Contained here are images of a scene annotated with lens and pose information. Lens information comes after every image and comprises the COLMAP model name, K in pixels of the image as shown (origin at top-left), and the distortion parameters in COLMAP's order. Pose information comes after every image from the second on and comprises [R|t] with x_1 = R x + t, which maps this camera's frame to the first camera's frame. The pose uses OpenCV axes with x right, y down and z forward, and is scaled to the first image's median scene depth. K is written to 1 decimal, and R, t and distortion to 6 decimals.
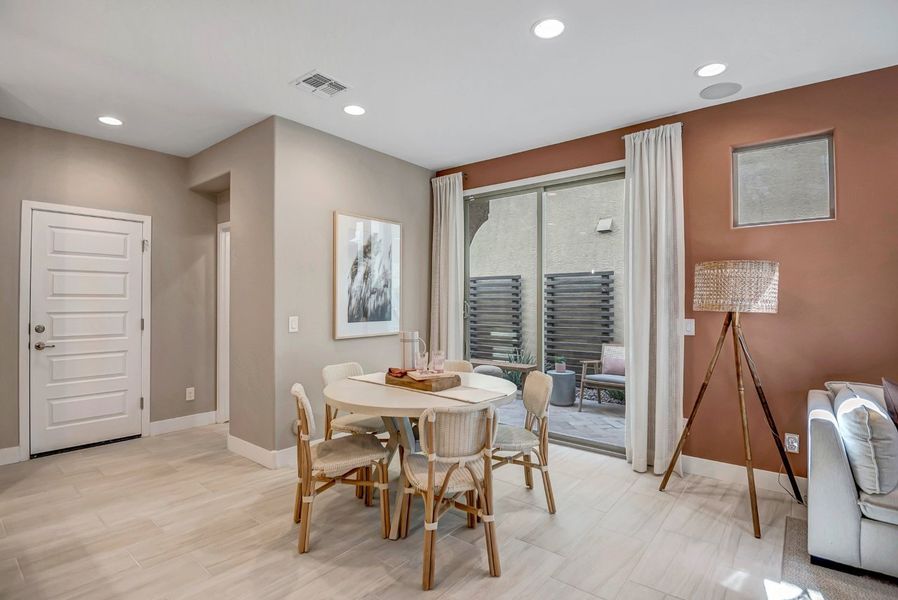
lens RADIAL K [[437.0, 0, 434.3], [0, 437.0, 298.3], [0, 0, 1]] dist [-0.001741, -0.000877]
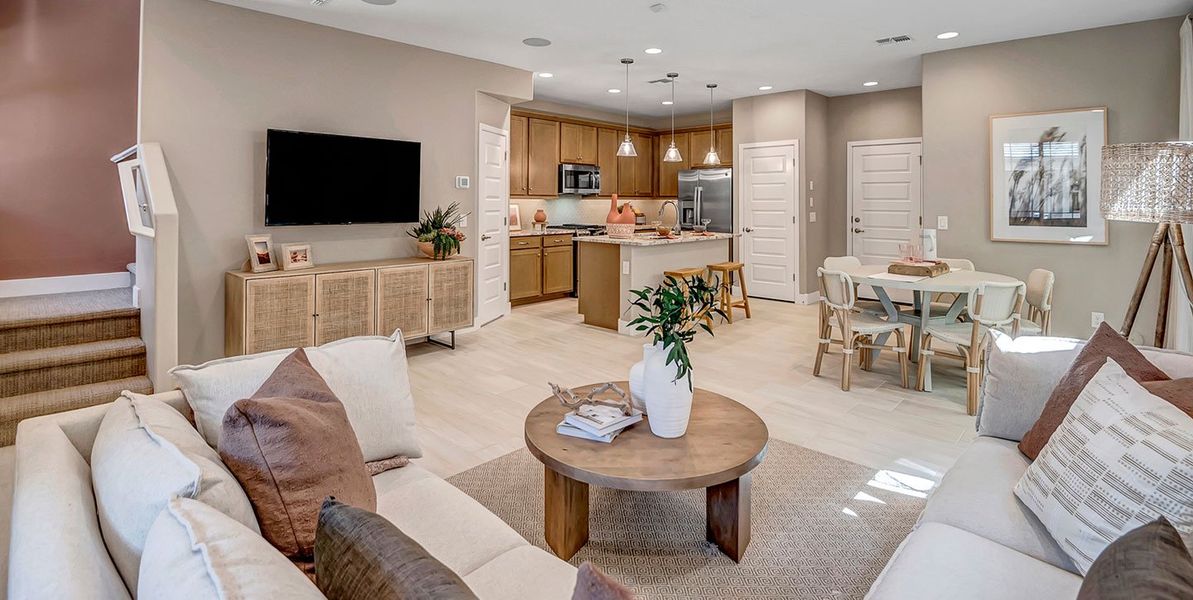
lens RADIAL K [[558.5, 0, 597.4], [0, 558.5, 190.7], [0, 0, 1]] dist [-0.000492, -0.000118]
pose [[-0.053522, -0.019348, -0.998379, 1.095343], [-0.002054, 0.999812, -0.019266, 0.003963], [0.998565, 0.001020, -0.053552, 0.137197]]
